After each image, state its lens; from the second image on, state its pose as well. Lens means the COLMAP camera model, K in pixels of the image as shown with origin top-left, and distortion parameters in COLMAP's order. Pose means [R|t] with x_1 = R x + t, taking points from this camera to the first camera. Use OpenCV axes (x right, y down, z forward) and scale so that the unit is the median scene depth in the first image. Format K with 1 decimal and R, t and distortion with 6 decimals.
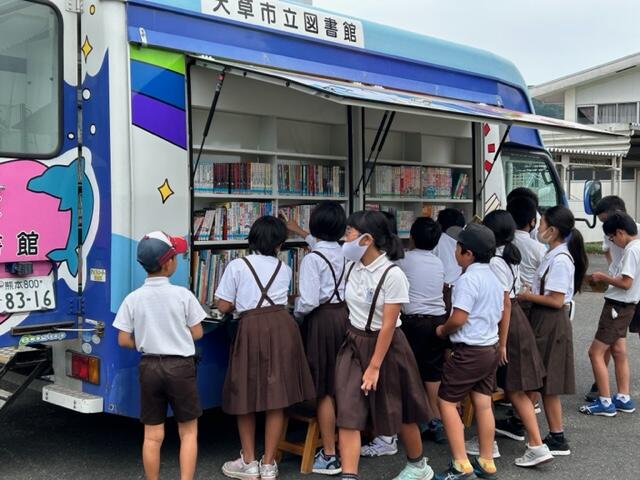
lens RADIAL K [[840.2, 0, 320.1], [0, 840.2, 240.5], [0, 0, 1]] dist [0.034809, 0.000000]
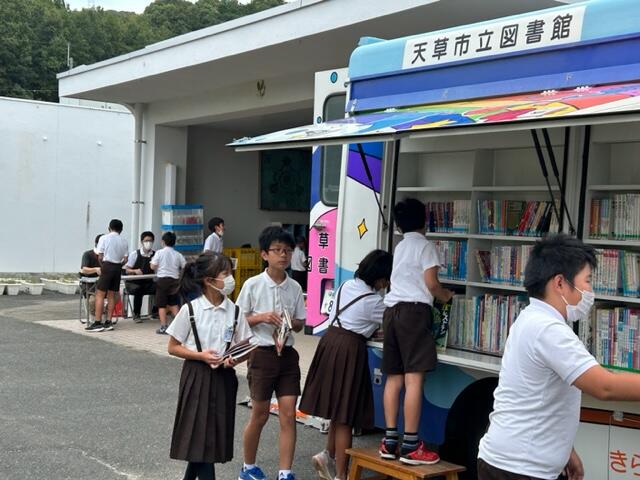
lens RADIAL K [[1006.3, 0, 320.0], [0, 1006.3, 240.0], [0, 0, 1]] dist [-0.037998, 0.000000]
pose [[-0.180509, -0.019171, -0.983386, 1.077693], [-0.094544, 0.995519, -0.002053, -0.030164], [0.979019, 0.092603, -0.181513, 1.056530]]
